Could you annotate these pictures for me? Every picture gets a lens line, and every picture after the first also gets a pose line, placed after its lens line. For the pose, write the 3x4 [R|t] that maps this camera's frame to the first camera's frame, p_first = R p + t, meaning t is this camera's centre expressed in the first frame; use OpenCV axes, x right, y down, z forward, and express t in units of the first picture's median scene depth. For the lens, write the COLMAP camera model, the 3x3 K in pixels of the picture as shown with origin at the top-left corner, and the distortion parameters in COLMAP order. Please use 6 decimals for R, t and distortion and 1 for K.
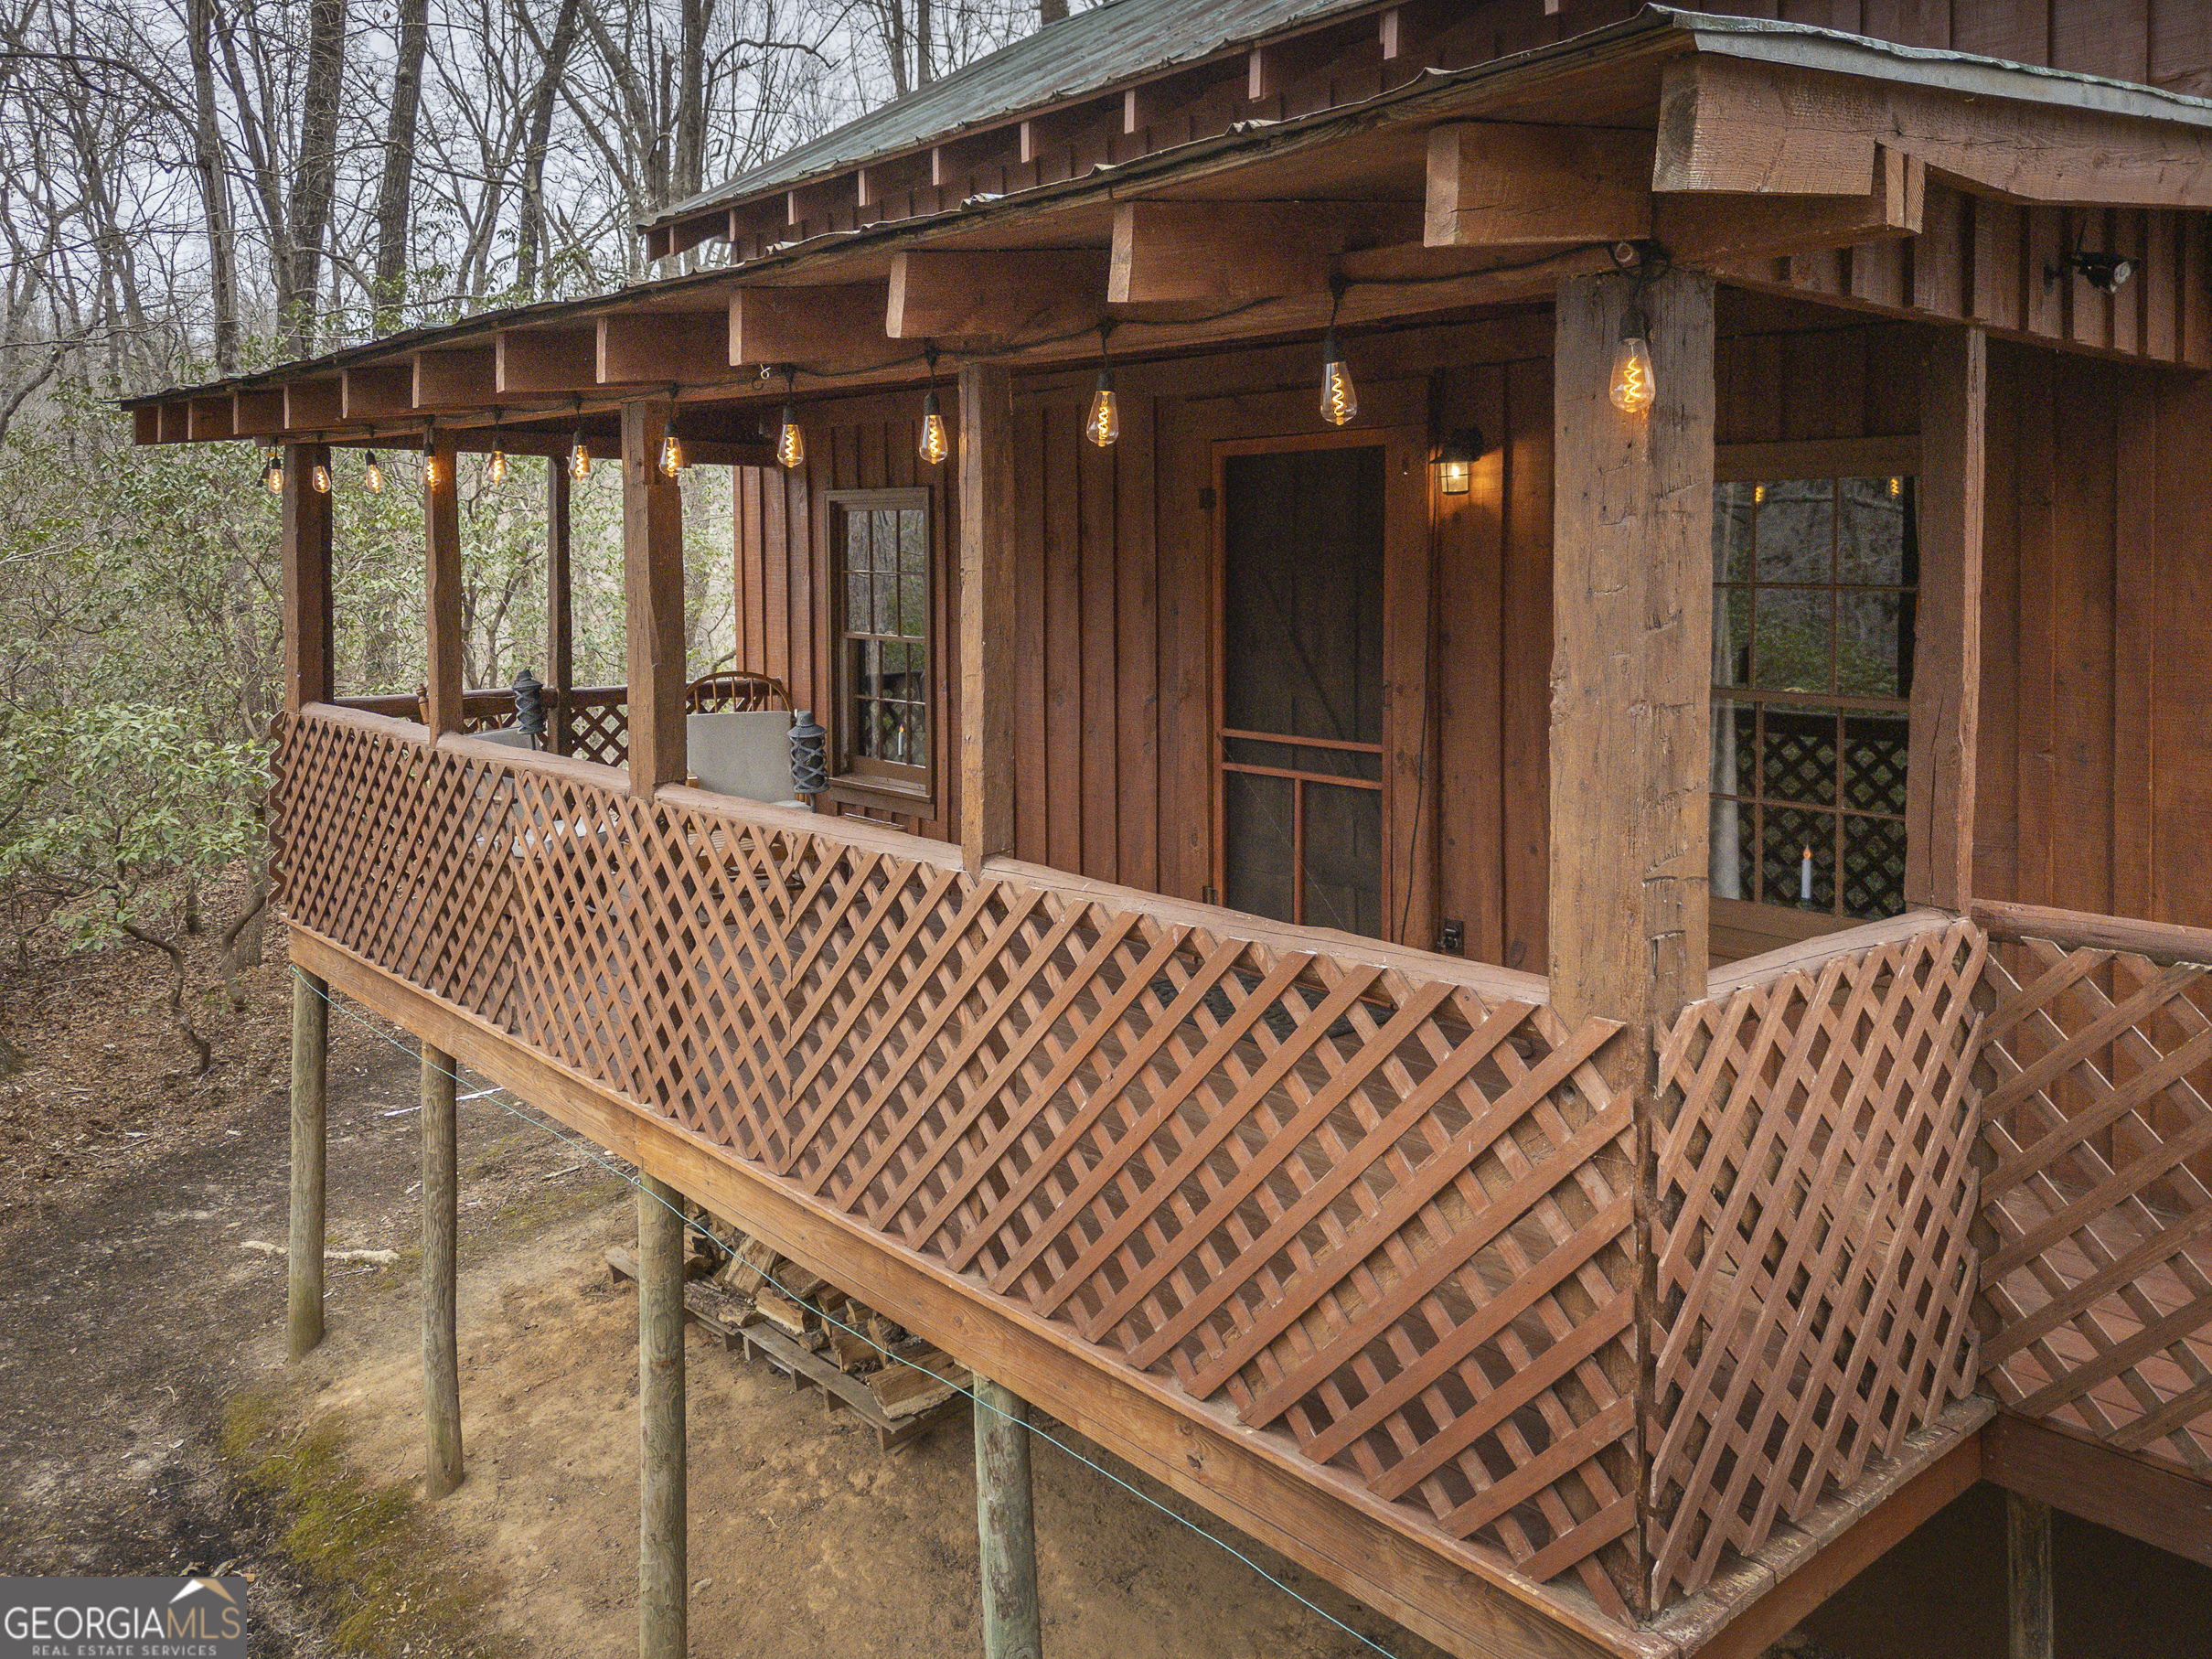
lens RADIAL K [[1702.9, 0, 1106.6], [0, 1702.9, 590.7], [0, 0, 1]] dist [0.007386, 0.001425]
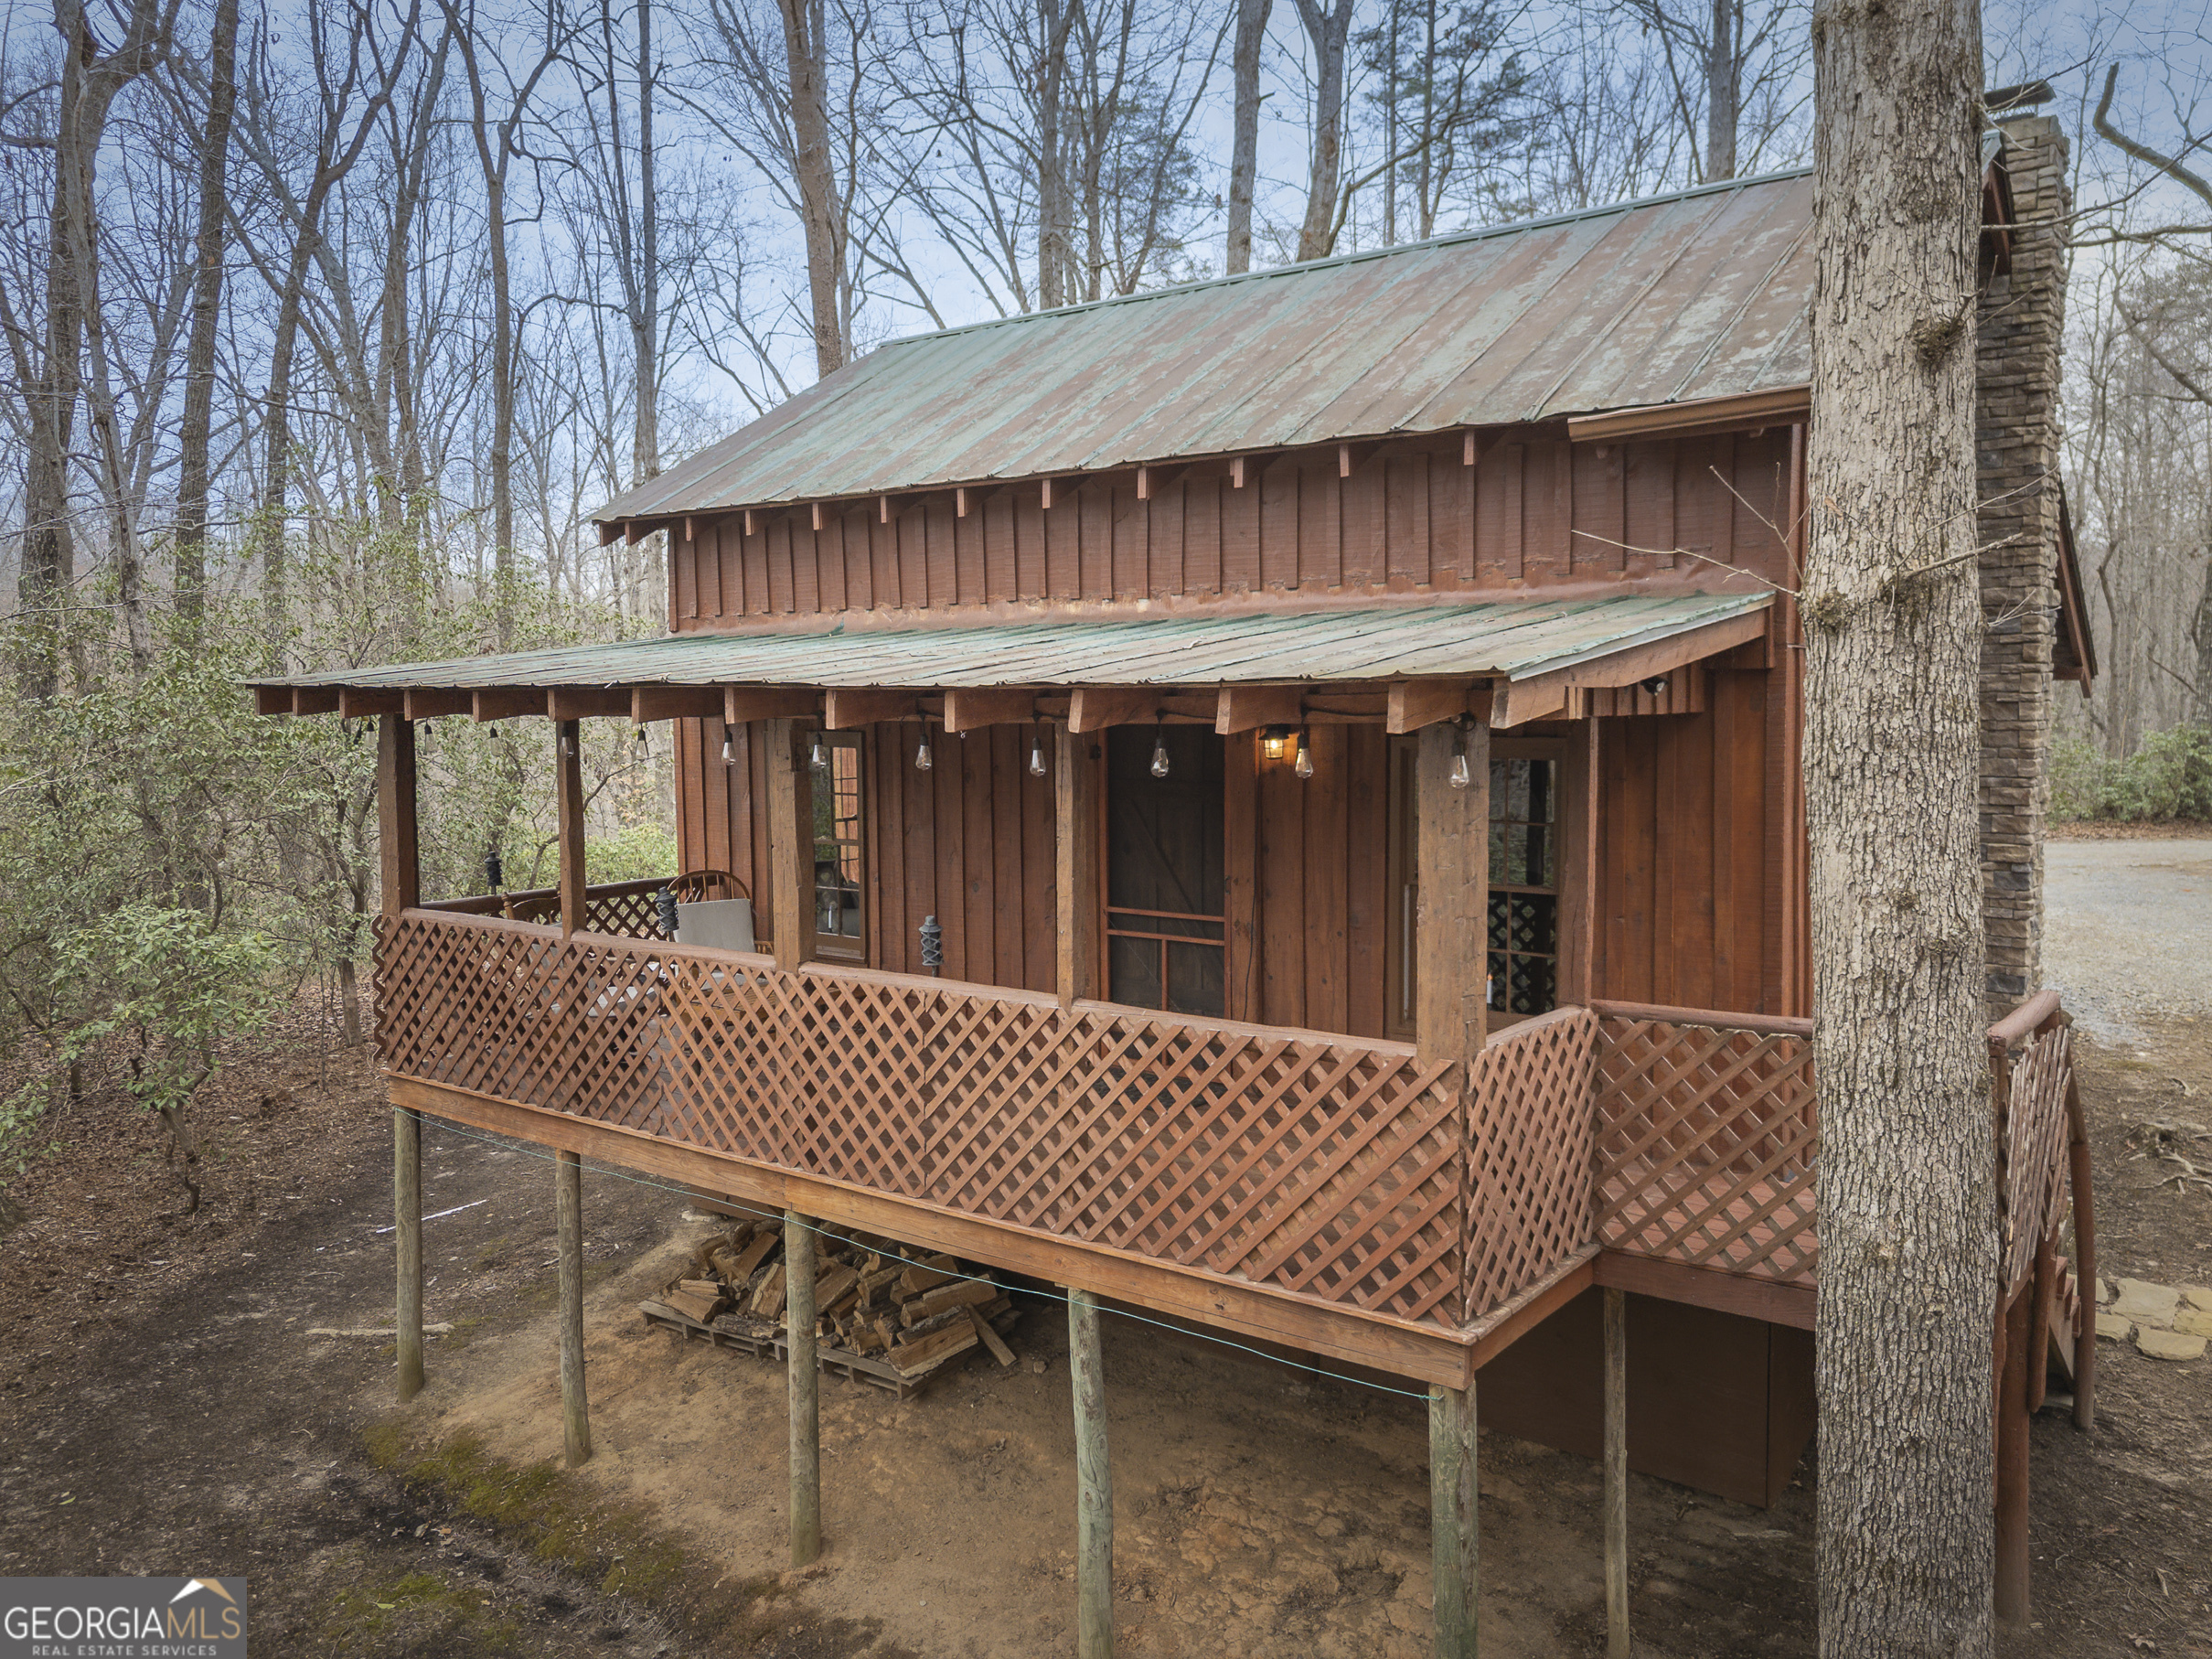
lens RADIAL K [[1611.0, 0, 1106.0], [0, 1611.0, 829.5], [0, 0, 1]] dist [0.000745, 0.000201]
pose [[0.977699, -0.015315, 0.209452, -0.416270], [0.005472, 0.998857, 0.047494, -0.106326], [-0.209940, -0.045289, 0.976665, -0.674817]]
